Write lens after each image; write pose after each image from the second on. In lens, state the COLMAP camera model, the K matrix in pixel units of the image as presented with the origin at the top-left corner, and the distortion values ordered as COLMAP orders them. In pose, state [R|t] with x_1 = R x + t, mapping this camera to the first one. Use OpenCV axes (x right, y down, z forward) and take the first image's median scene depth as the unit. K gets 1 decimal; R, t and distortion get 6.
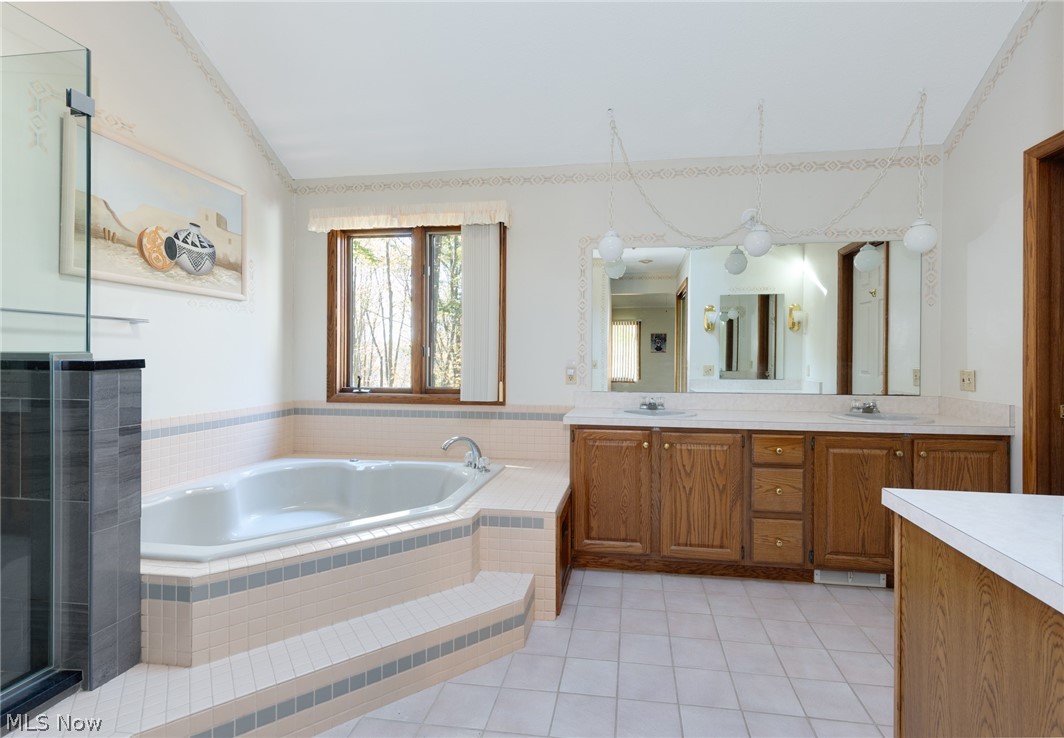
lens RADIAL K [[523.6, 0, 534.8], [0, 523.6, 365.7], [0, 0, 1]] dist [0.002530, 0.000877]
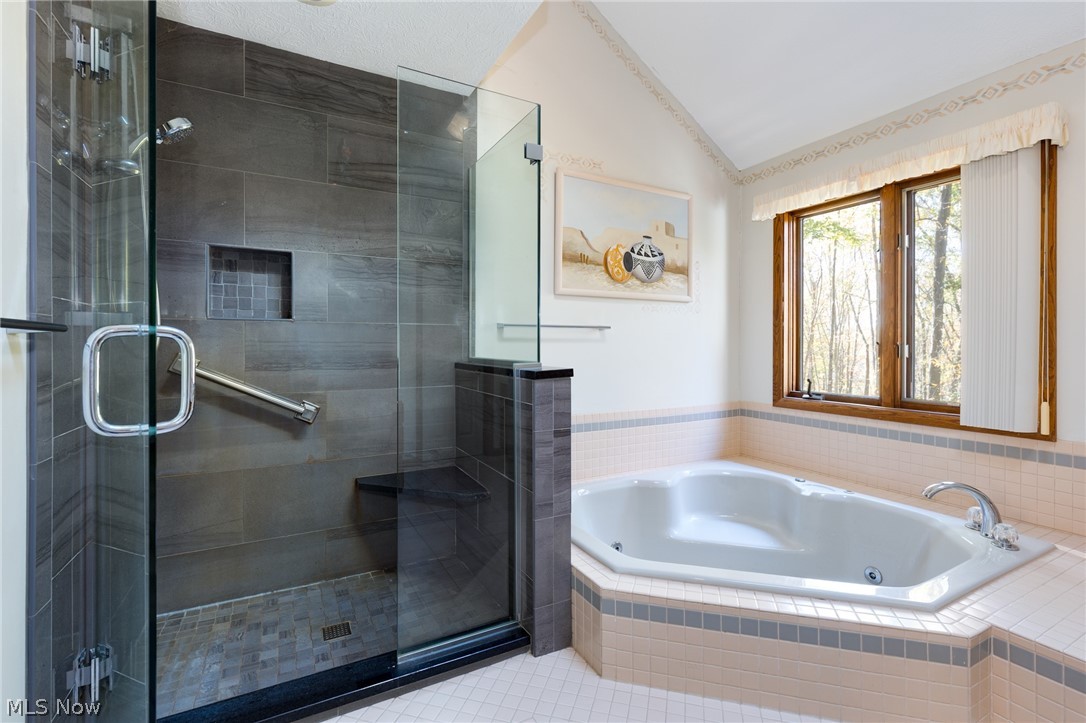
lens RADIAL K [[493.0, 0, 544.6], [0, 493.0, 351.1], [0, 0, 1]] dist [0.006708, -0.001877]
pose [[0.644230, -0.005766, -0.764810, 0.001384], [0.002864, 0.999983, -0.005126, -0.026906], [0.764826, 0.001112, 0.644235, 0.181496]]
